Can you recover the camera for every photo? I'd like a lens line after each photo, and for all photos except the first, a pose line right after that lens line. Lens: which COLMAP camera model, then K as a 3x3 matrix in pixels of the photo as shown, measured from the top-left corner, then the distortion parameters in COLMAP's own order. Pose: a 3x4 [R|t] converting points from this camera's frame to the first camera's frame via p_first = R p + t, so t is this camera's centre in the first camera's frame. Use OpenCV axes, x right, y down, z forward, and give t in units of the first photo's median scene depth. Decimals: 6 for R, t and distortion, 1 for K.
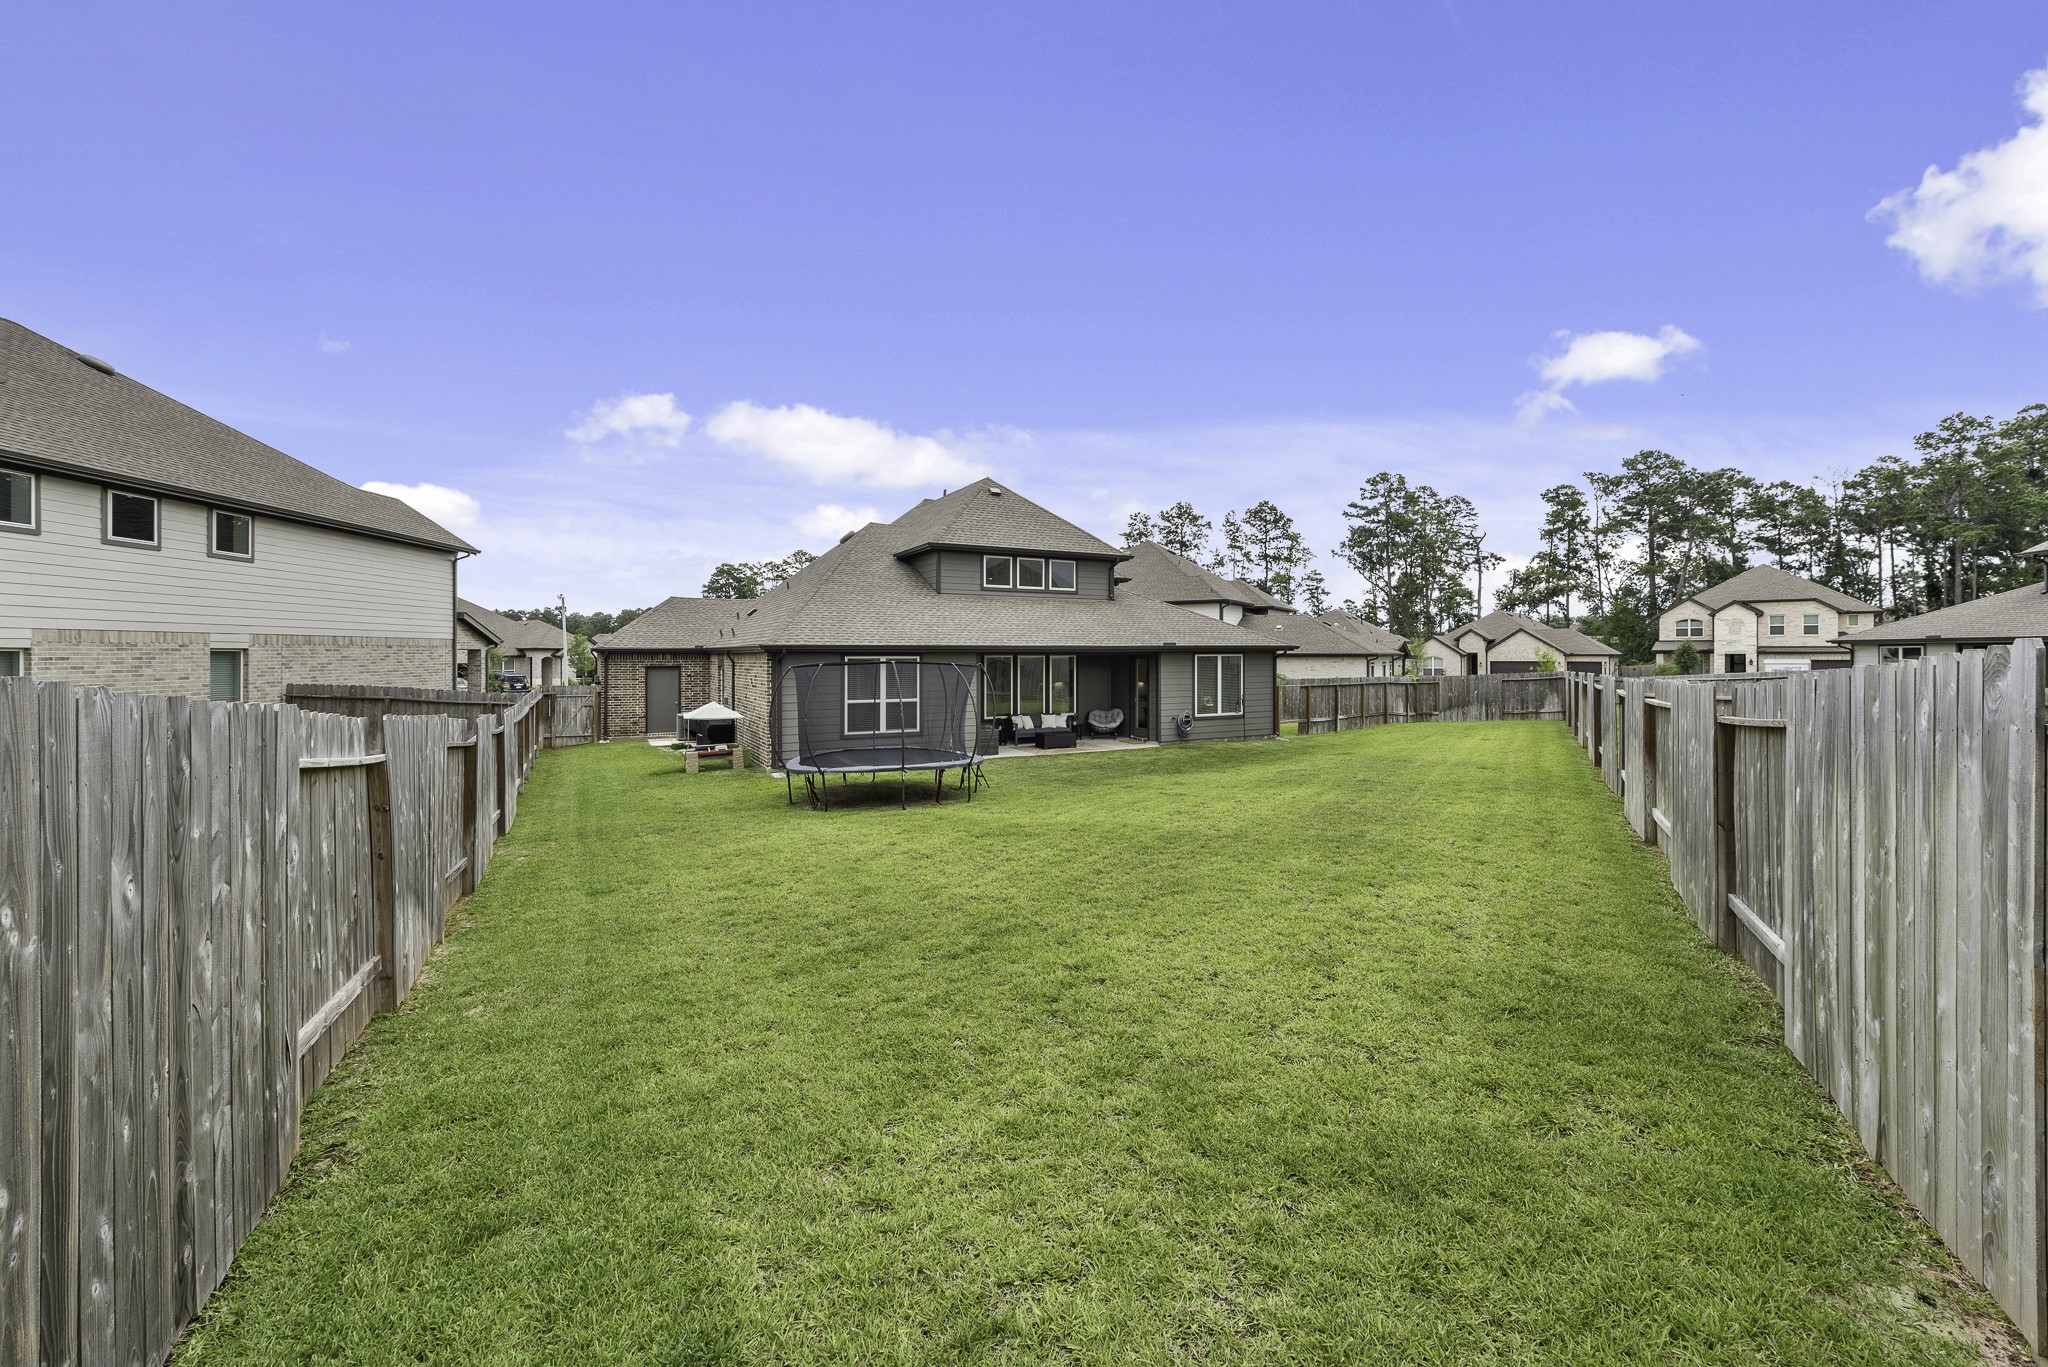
lens RADIAL K [[799.8, 0, 1024.0], [0, 799.8, 683.5], [0, 0, 1]] dist [0.013465, -0.003947]
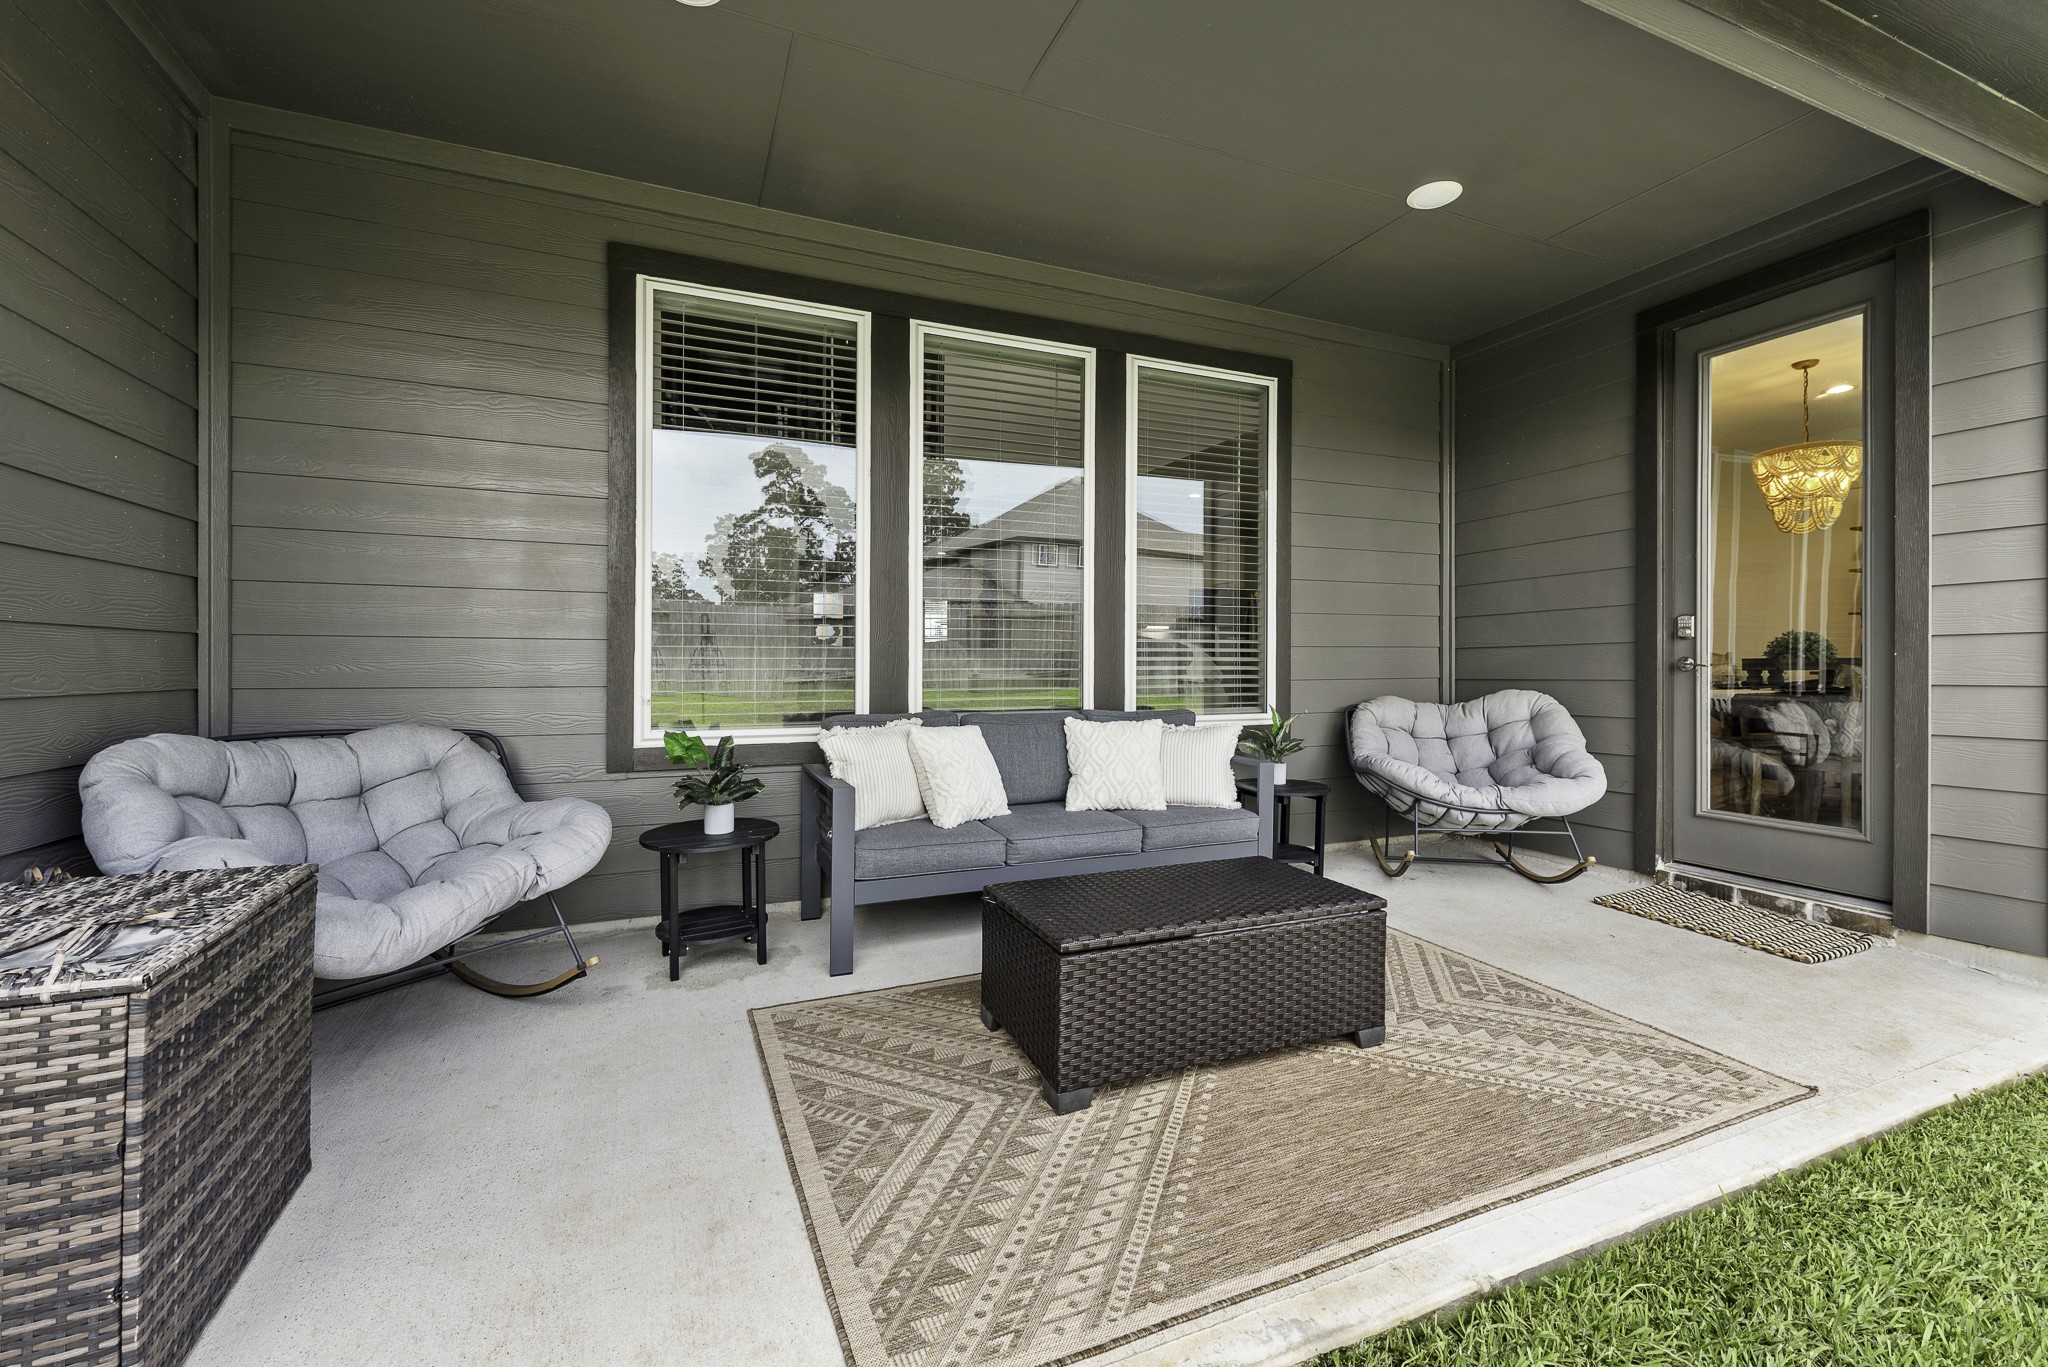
lens RADIAL K [[845.8, 0, 1031.6], [0, 845.8, 655.8], [0, 0, 1]] dist [0.009126, -0.000155]
pose [[0.997425, 0.014045, -0.070328, 0.012654], [-0.016153, 0.999434, -0.029497, 0.015373], [0.069874, 0.030557, 0.997088, 0.406267]]
